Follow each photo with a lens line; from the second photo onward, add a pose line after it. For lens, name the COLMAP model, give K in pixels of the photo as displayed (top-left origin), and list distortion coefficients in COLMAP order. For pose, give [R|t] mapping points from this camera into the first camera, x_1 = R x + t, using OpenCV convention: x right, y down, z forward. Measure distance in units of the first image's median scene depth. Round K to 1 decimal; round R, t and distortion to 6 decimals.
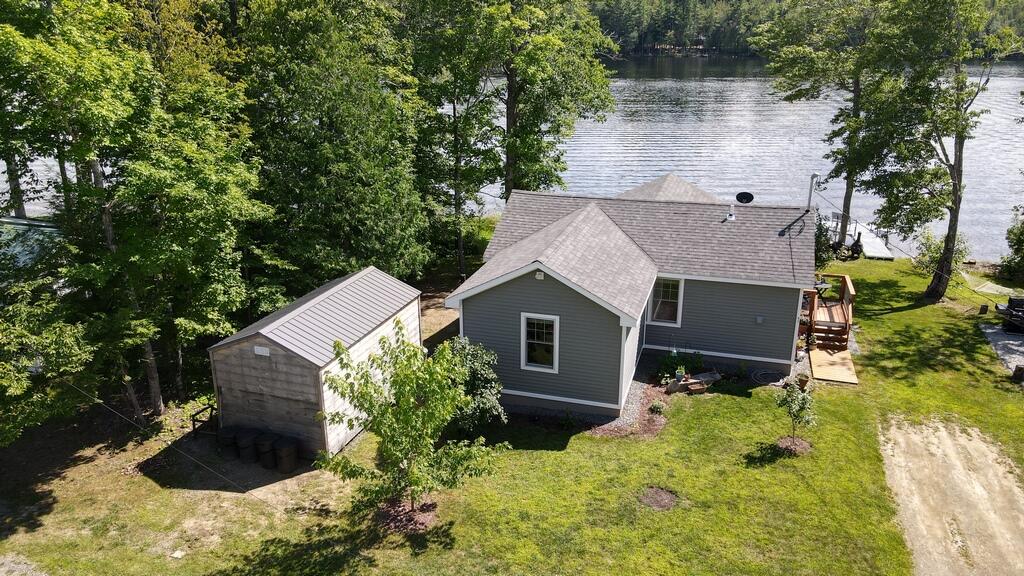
lens RADIAL K [[754.7, 0, 512.0], [0, 754.7, 288.0], [0, 0, 1]] dist [-0.014591, 0.036128]
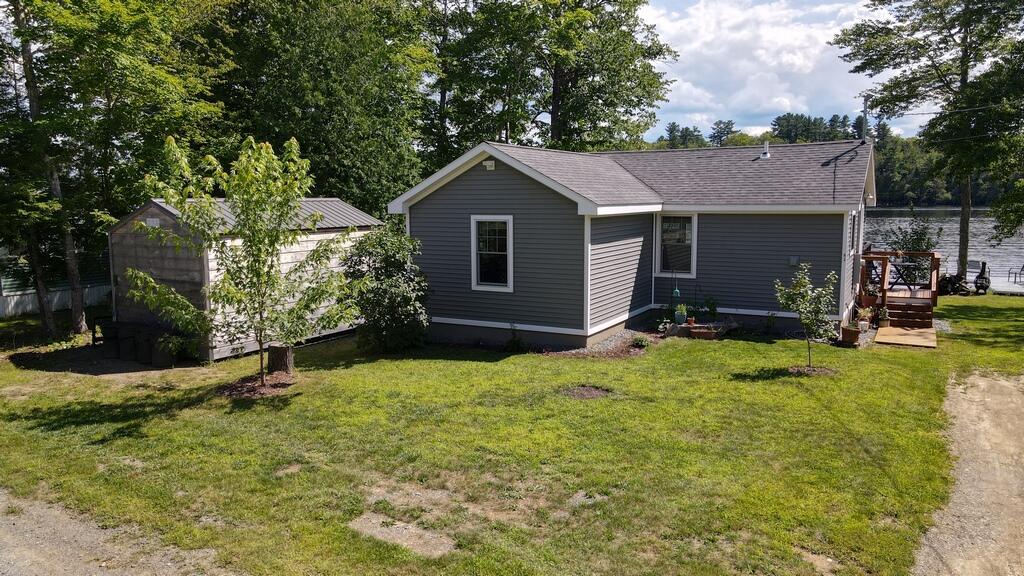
lens RADIAL K [[754.7, 0, 512.0], [0, 754.7, 288.0], [0, 0, 1]] dist [-0.014591, 0.036128]
pose [[0.980935, 0.019156, -0.193389, 0.202491], [-0.058281, 0.978324, -0.198711, 0.252862], [0.185390, 0.206193, 0.960789, 0.211482]]
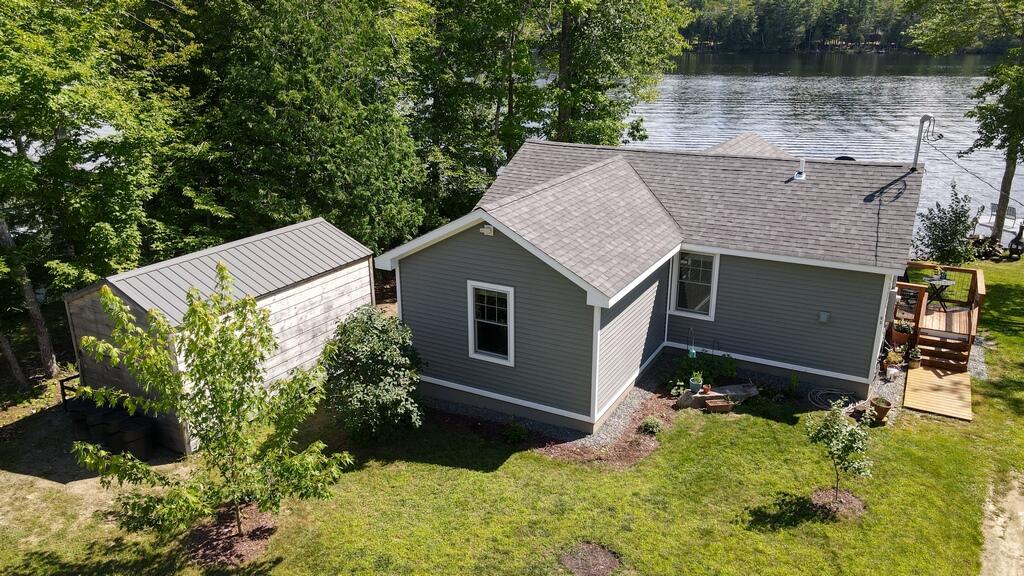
lens RADIAL K [[755.4, 0, 512.0], [0, 755.4, 288.0], [0, 0, 1]] dist [0.004862, -0.000616]
pose [[0.979379, 0.061924, -0.192306, 0.184426], [-0.062436, 0.998043, 0.003399, 0.032193], [0.192140, 0.008678, 0.981329, 0.257980]]
